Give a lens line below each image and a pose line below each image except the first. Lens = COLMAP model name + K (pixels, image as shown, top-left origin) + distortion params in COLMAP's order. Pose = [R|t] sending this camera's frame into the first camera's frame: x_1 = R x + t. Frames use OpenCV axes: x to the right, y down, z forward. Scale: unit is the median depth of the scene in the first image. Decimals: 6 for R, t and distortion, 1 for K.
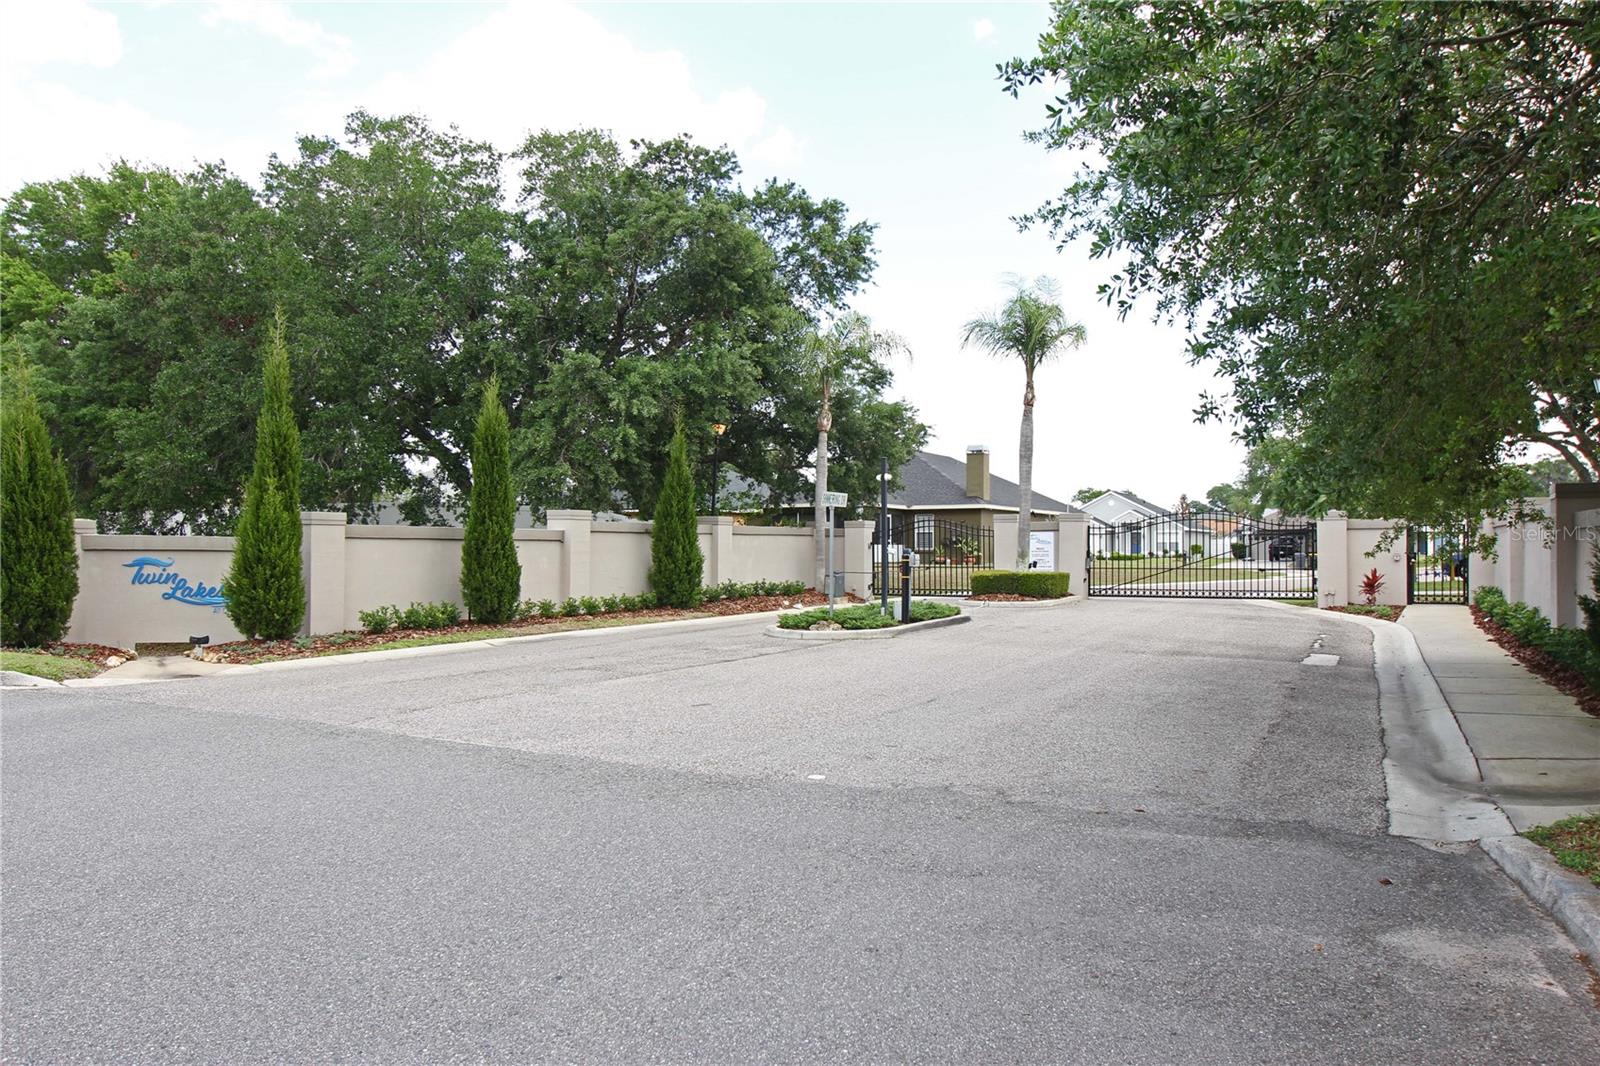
lens RADIAL K [[1134.2, 0, 804.5], [0, 1134.2, 545.4], [0, 0, 1]] dist [-0.070788, 0.070014]
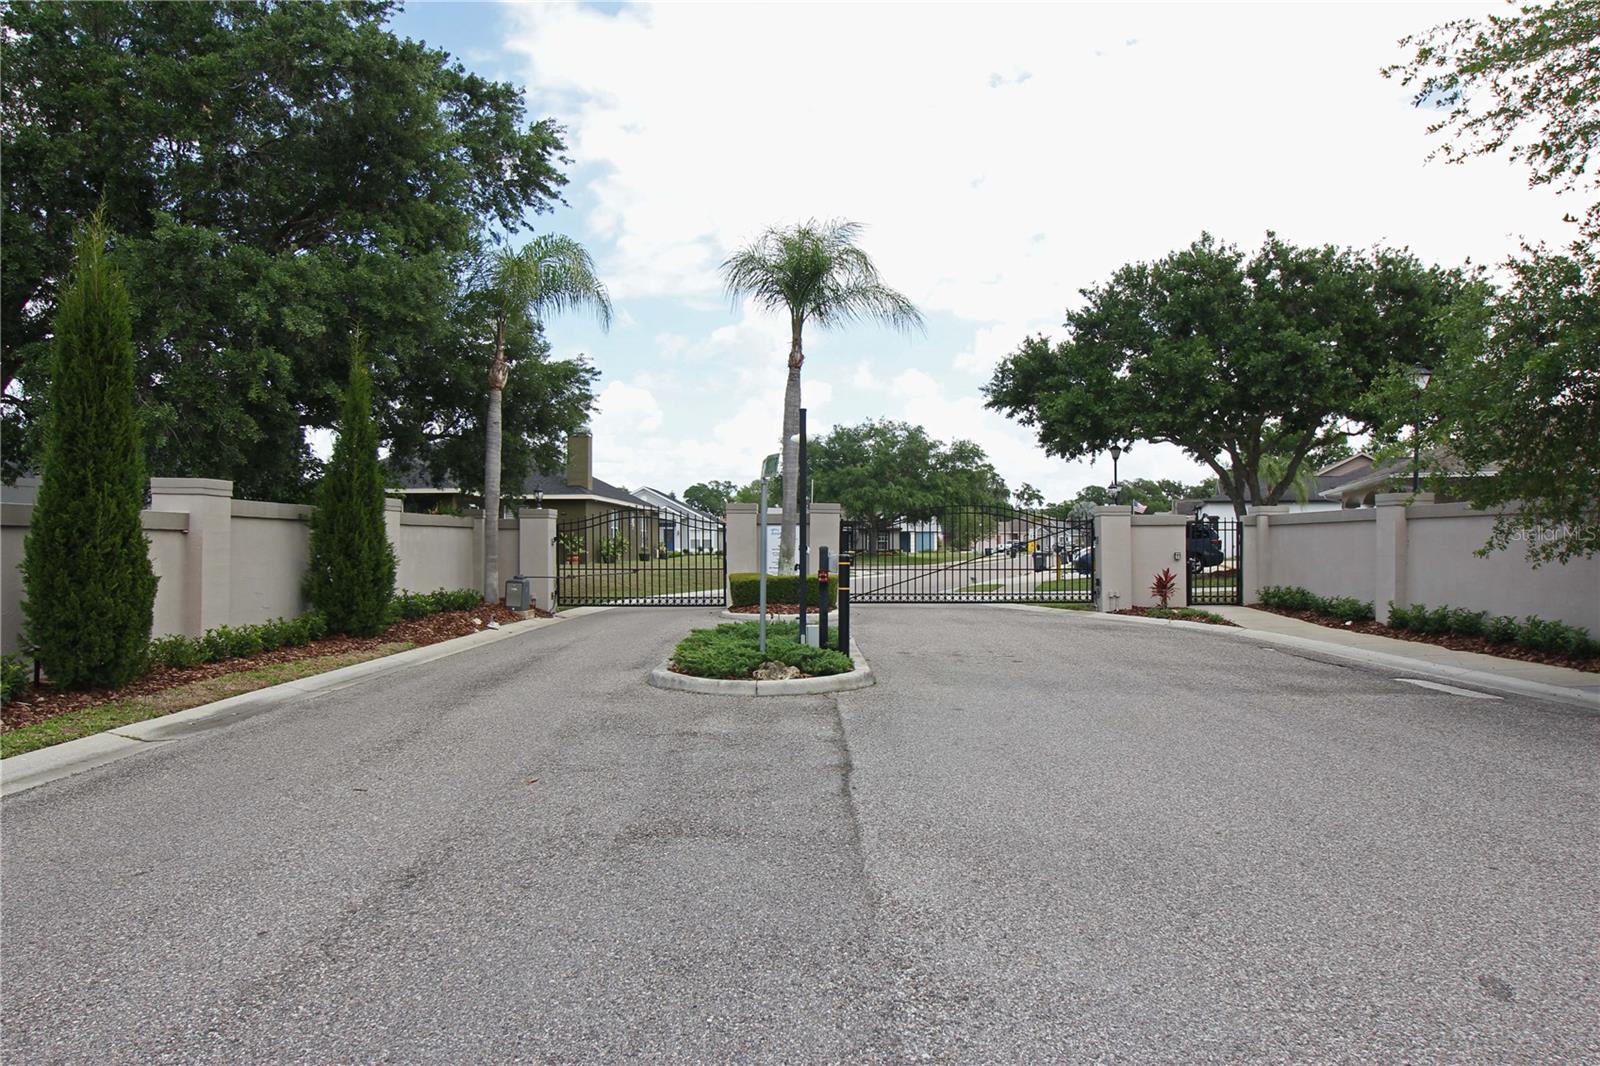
lens RADIAL K [[1124.9, 0, 800.0], [0, 1124.9, 533.0], [0, 0, 1]] dist [-0.002363, 0.001446]
pose [[0.893764, 0.006102, 0.448496, -0.171869], [-0.002143, 0.999954, -0.009334, 0.001326], [-0.448532, 0.007382, 0.893736, 0.310007]]
